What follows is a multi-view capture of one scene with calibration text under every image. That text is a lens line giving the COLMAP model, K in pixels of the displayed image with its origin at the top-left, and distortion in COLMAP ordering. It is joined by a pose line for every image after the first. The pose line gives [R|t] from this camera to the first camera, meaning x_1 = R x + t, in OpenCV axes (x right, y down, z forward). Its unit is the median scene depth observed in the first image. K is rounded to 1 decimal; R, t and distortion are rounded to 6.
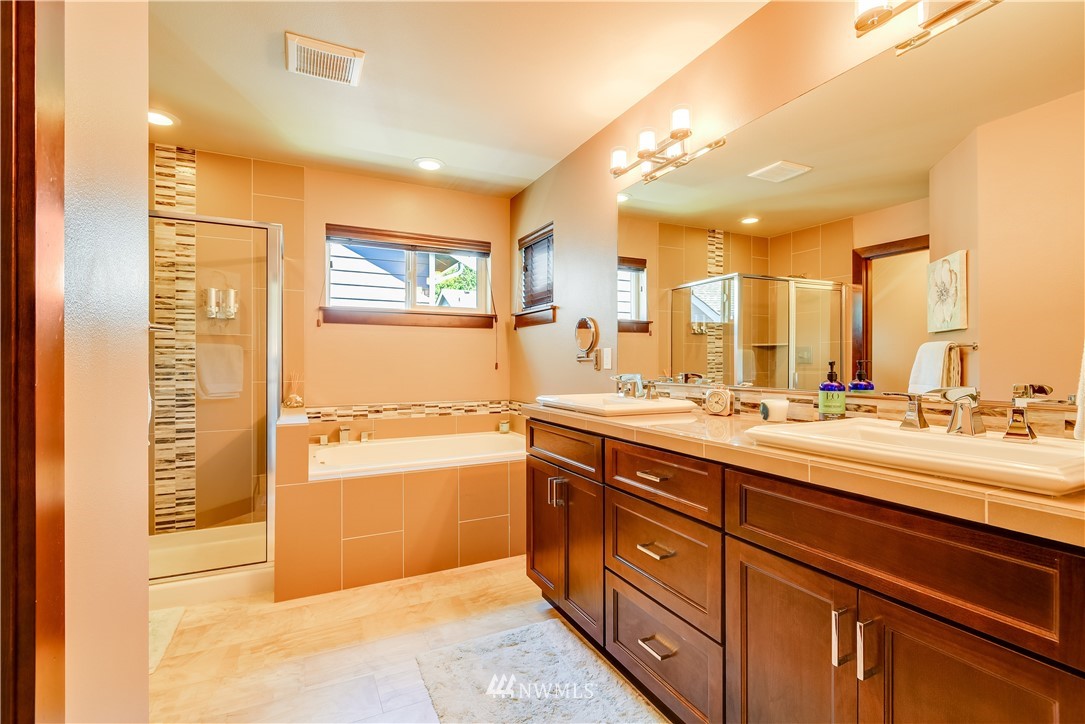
lens RADIAL K [[500.6, 0, 540.1], [0, 500.6, 377.4], [0, 0, 1]] dist [-0.003537, -0.001193]
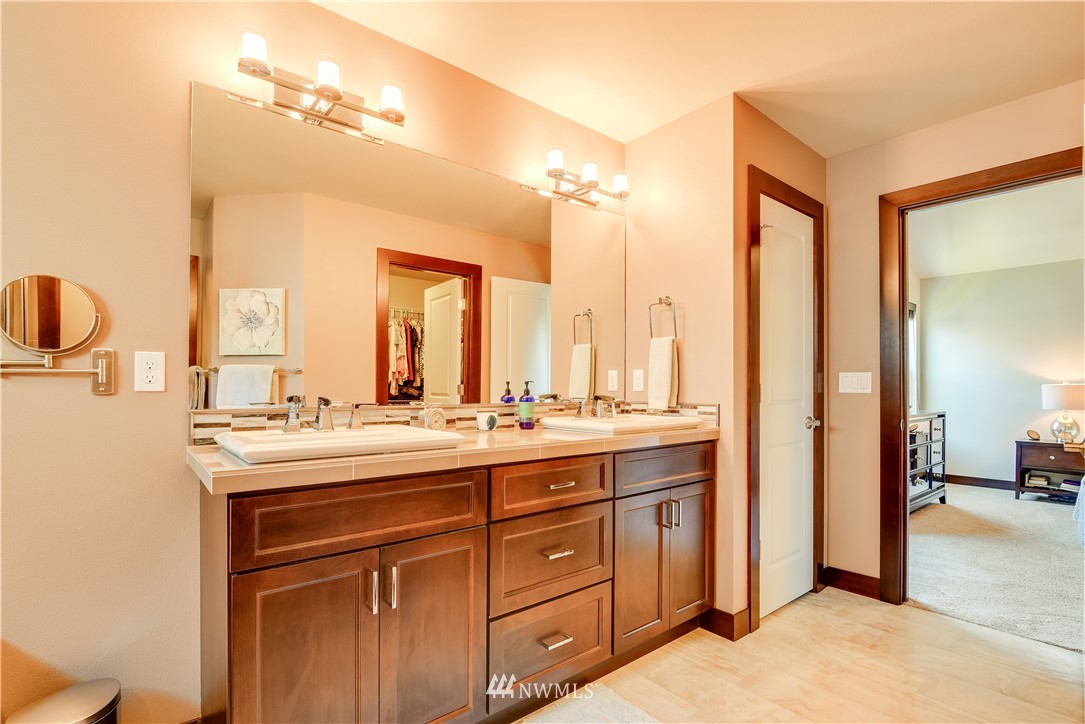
lens RADIAL K [[506.7, 0, 545.2], [0, 506.7, 354.0], [0, 0, 1]] dist [-0.021108, -0.000718]
pose [[-0.234934, 0.059931, 0.970162, -0.932244], [0.022120, 0.998169, -0.056304, -0.031928], [-0.971760, 0.008232, -0.235830, 1.367951]]
